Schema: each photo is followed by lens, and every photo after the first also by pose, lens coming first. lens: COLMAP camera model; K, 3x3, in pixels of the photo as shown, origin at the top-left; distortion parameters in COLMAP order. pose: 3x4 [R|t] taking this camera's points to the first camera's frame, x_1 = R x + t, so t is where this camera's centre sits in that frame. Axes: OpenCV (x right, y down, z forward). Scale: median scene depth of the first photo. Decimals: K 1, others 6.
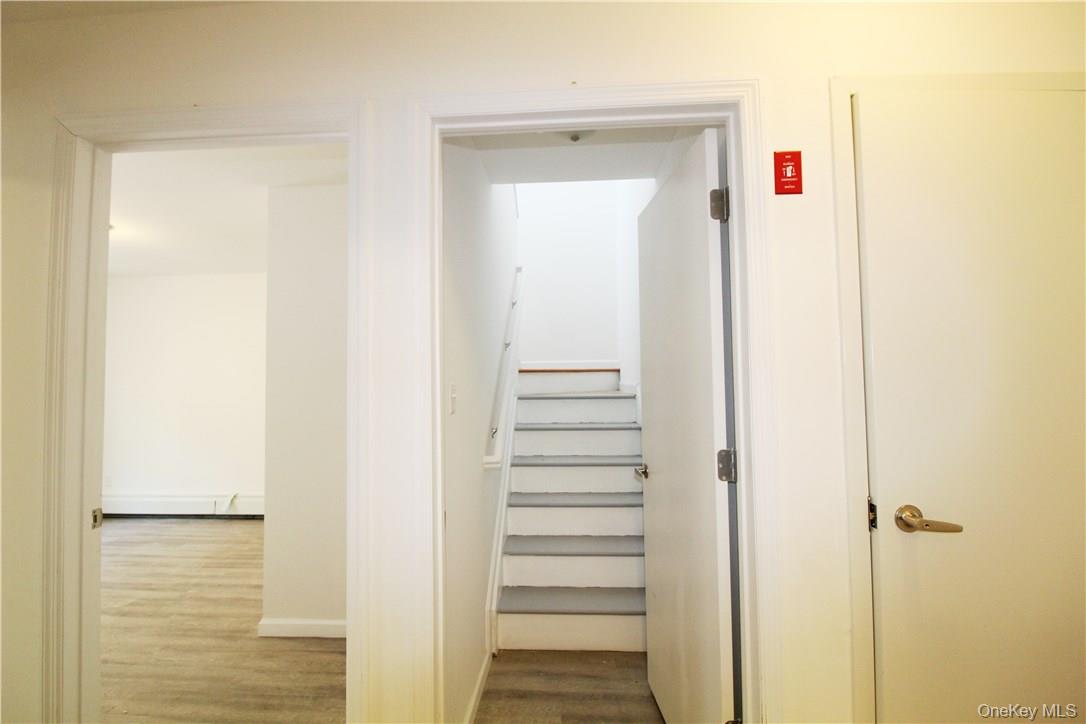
lens RADIAL K [[506.0, 0, 540.2], [0, 506.0, 359.8], [0, 0, 1]] dist [-0.010825, -0.000583]
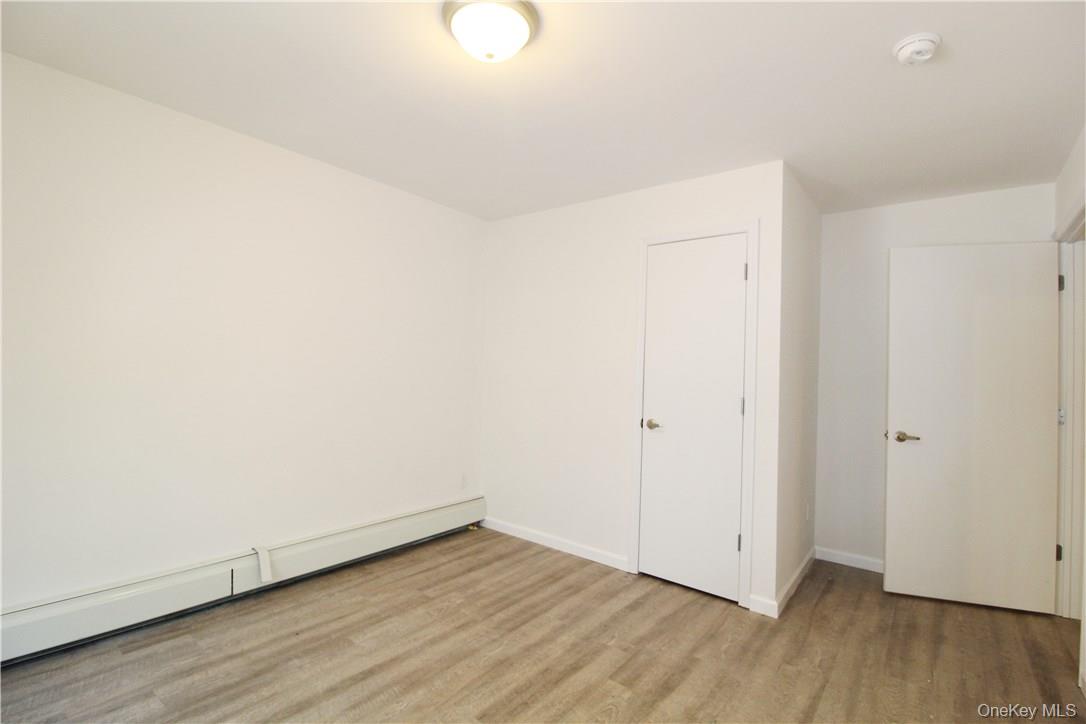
lens RADIAL K [[506.0, 0, 540.1], [0, 506.0, 366.7], [0, 0, 1]] dist [-0.010825, -0.000583]
pose [[0.563063, 0.043566, 0.825265, -1.389602], [-0.074071, 0.997251, -0.002108, 0.085464], [-0.823088, -0.059941, 0.564742, 0.725393]]
